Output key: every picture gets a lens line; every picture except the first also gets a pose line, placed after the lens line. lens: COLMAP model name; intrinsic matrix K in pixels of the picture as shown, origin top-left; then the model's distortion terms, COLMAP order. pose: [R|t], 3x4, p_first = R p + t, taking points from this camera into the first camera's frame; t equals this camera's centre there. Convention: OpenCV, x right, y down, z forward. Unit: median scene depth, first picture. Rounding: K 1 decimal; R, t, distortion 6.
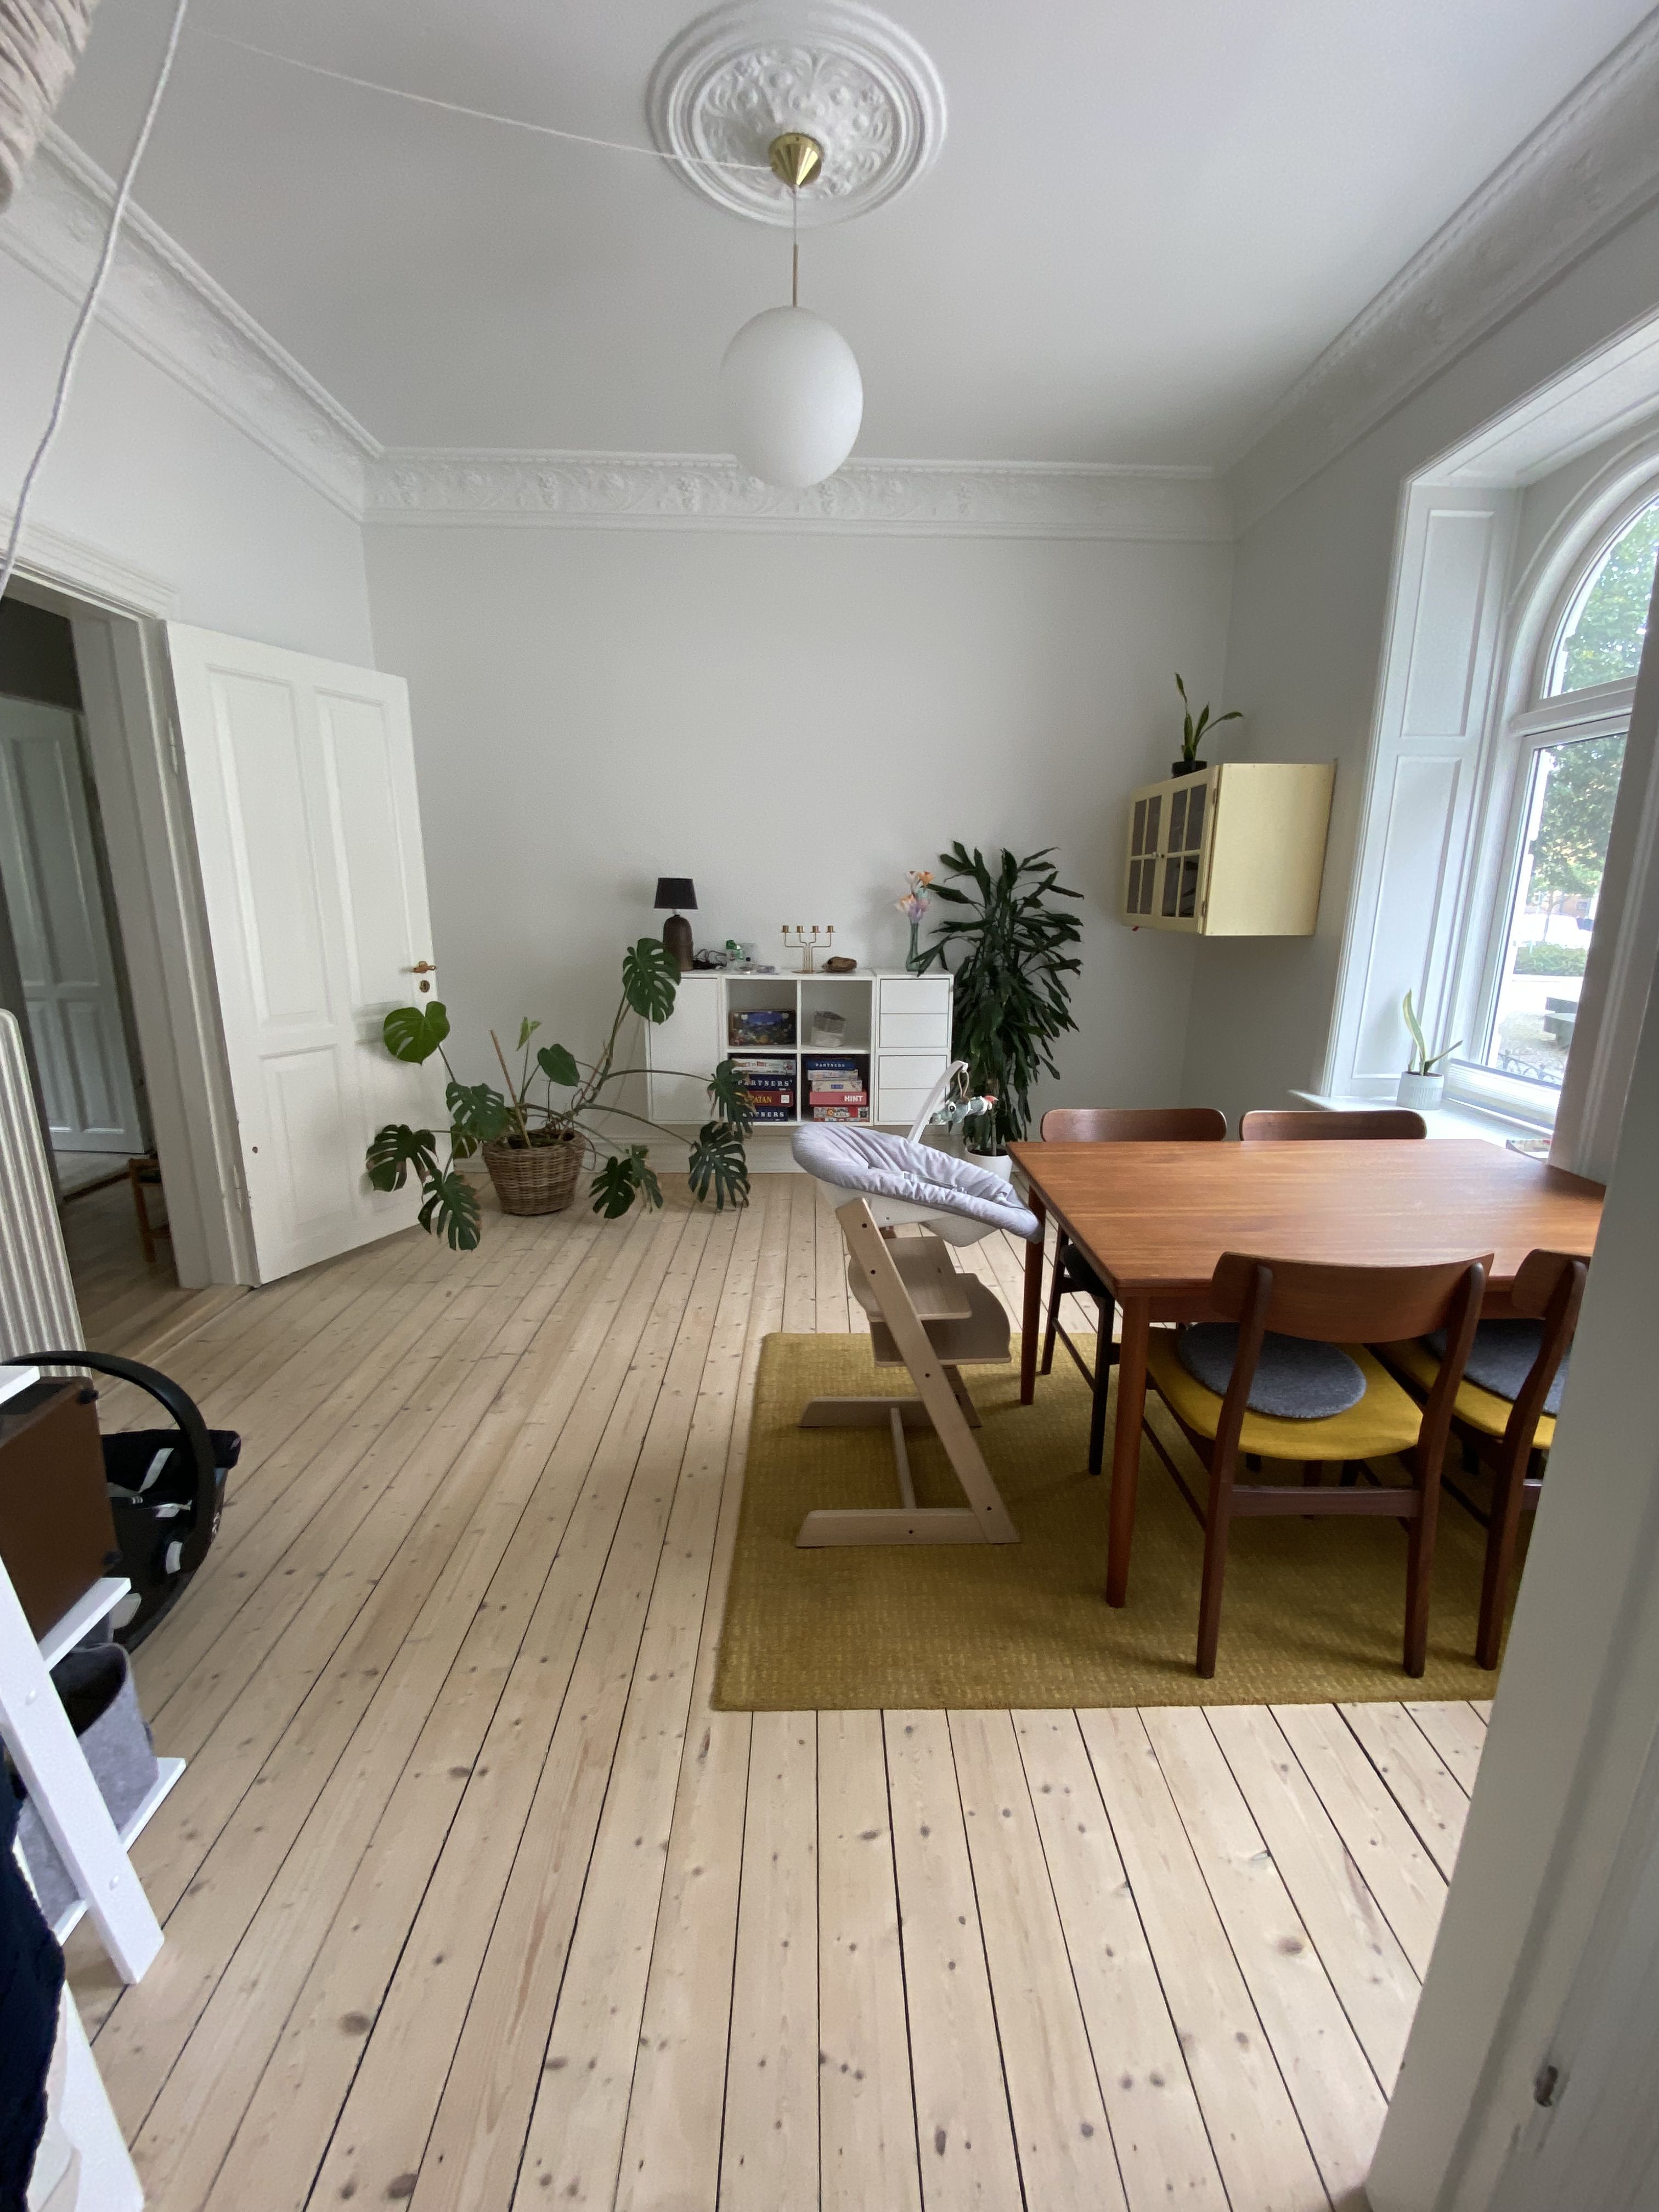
lens RADIAL K [[901.4, 0, 829.5], [0, 901.4, 1106.0], [0, 0, 1]] dist [0.000083, -0.000021]
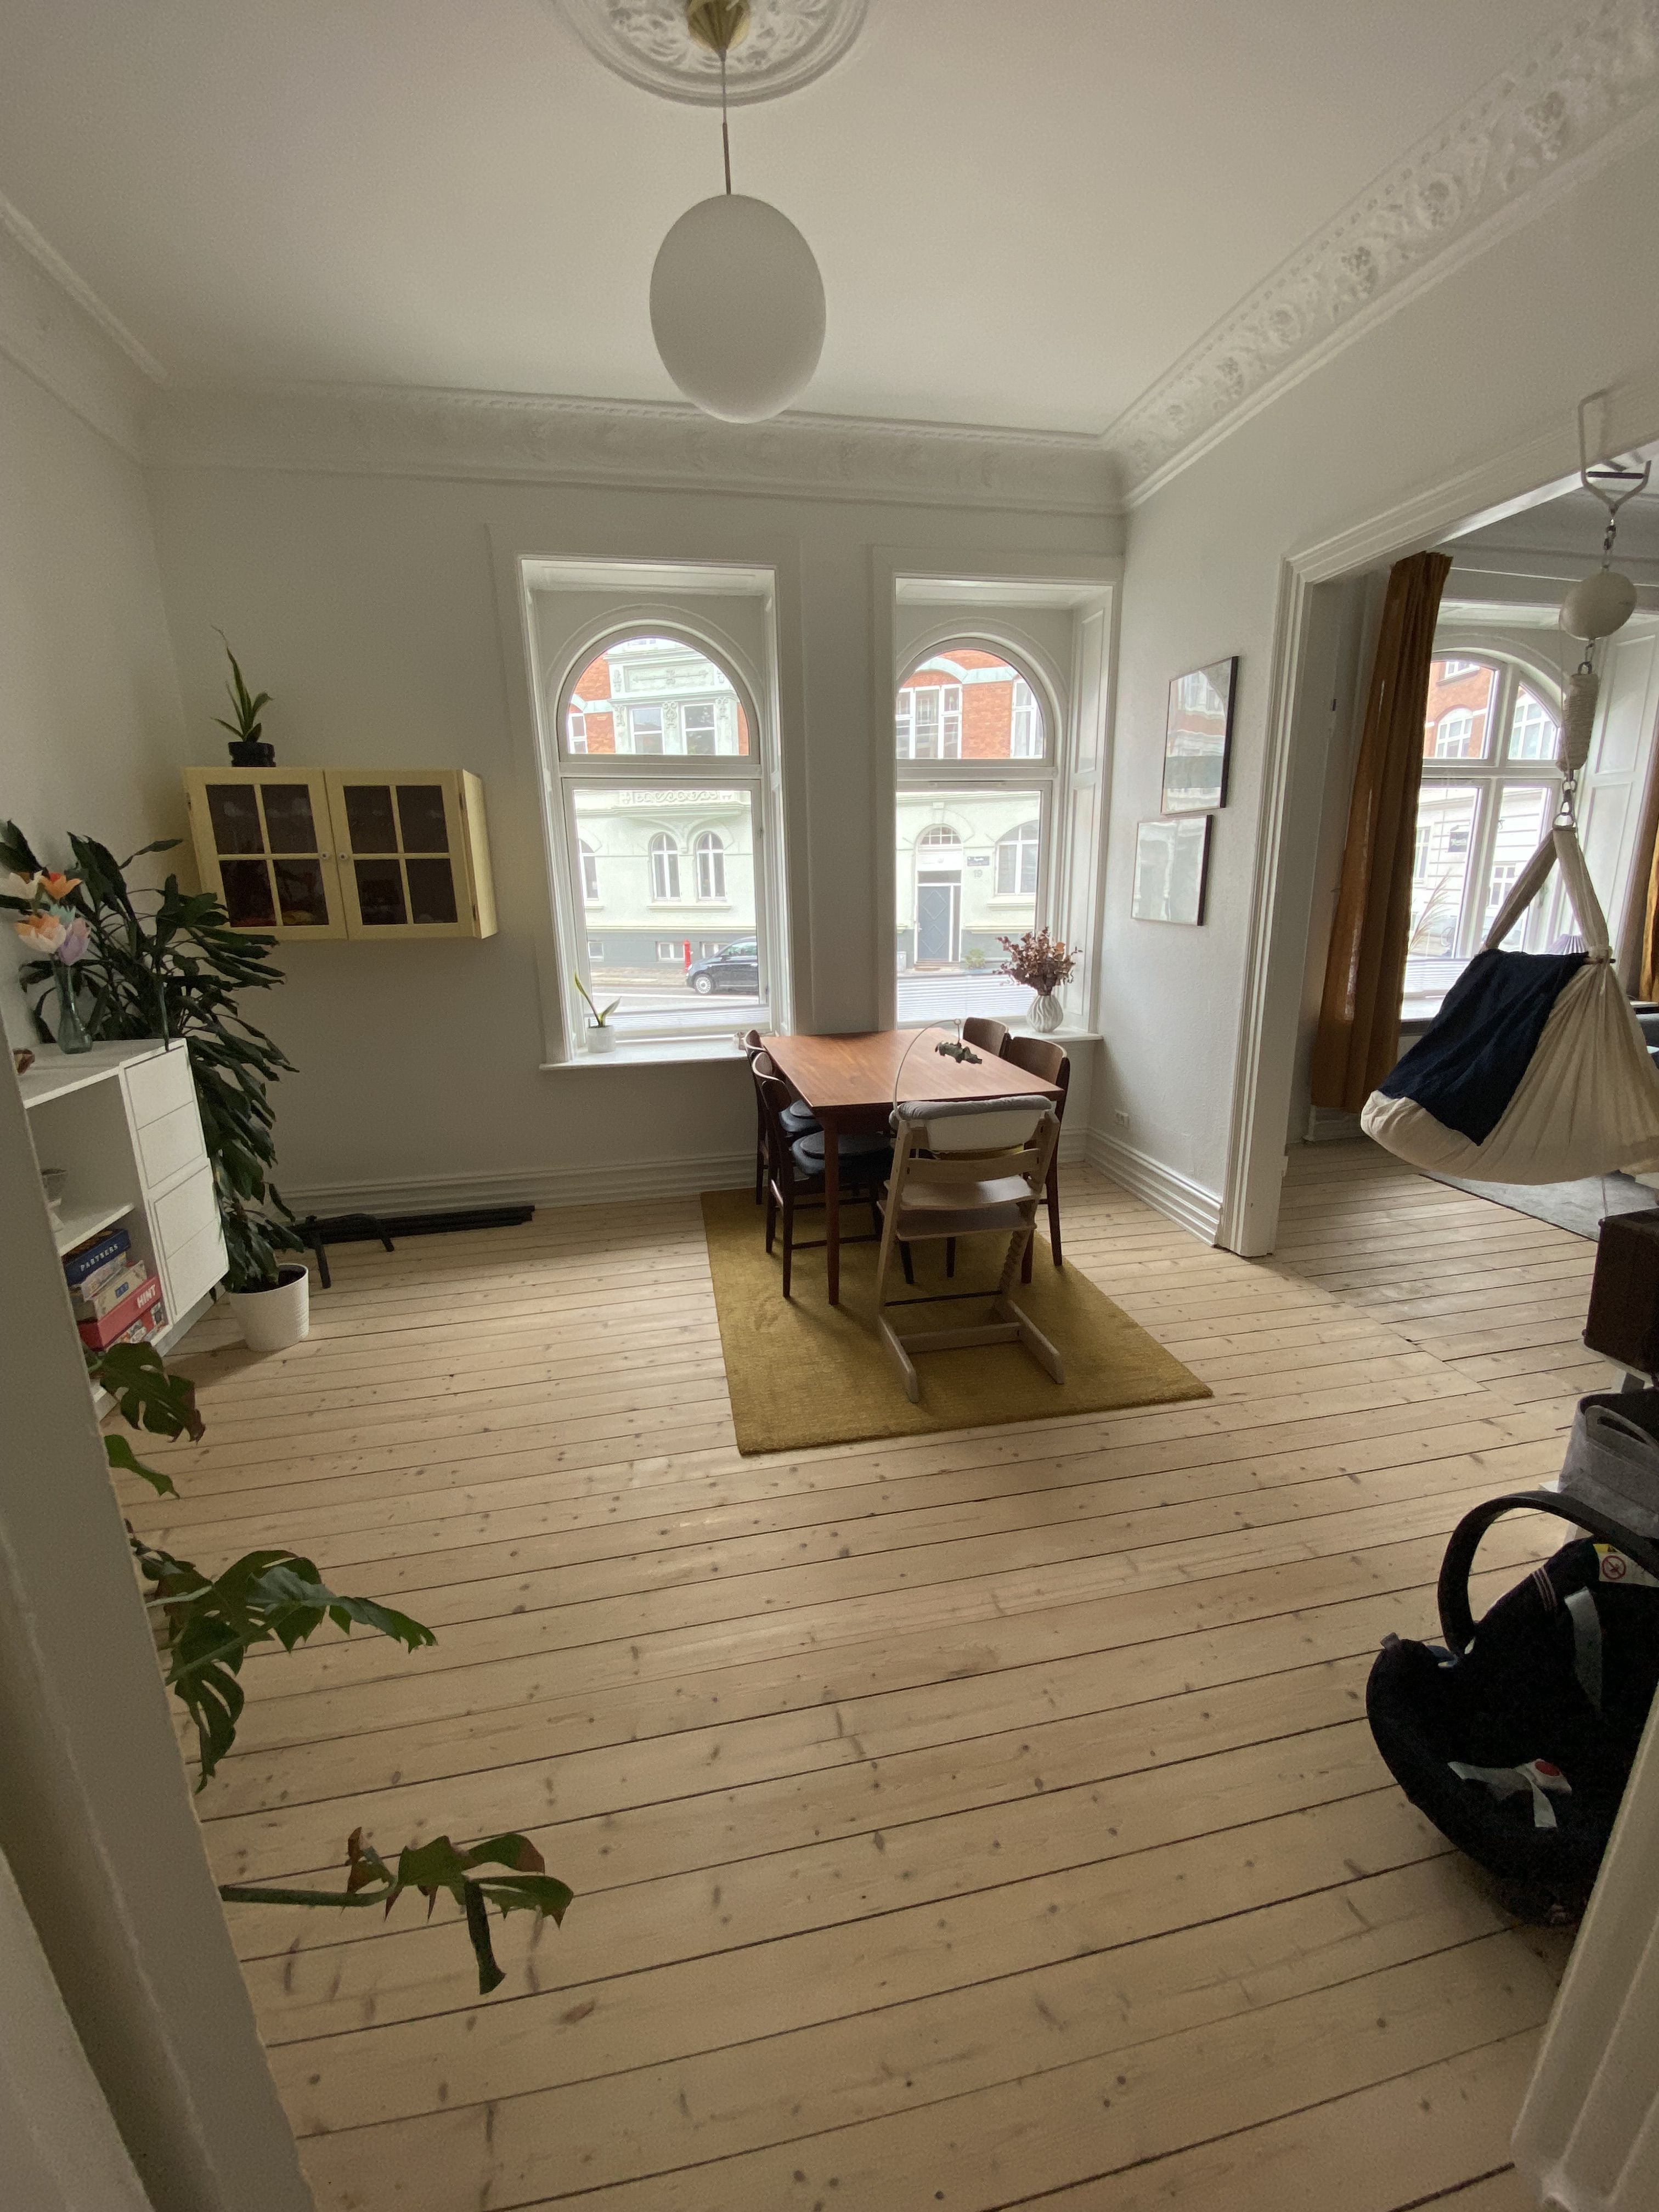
lens RADIAL K [[901.4, 0, 829.5], [0, 901.4, 1106.0], [0, 0, 1]] dist [0.000083, -0.000021]
pose [[-0.175021, -0.250848, 0.952073, -1.019875], [0.245679, 0.925283, 0.288953, -0.320042], [-0.953420, 0.284478, -0.100316, 1.205634]]
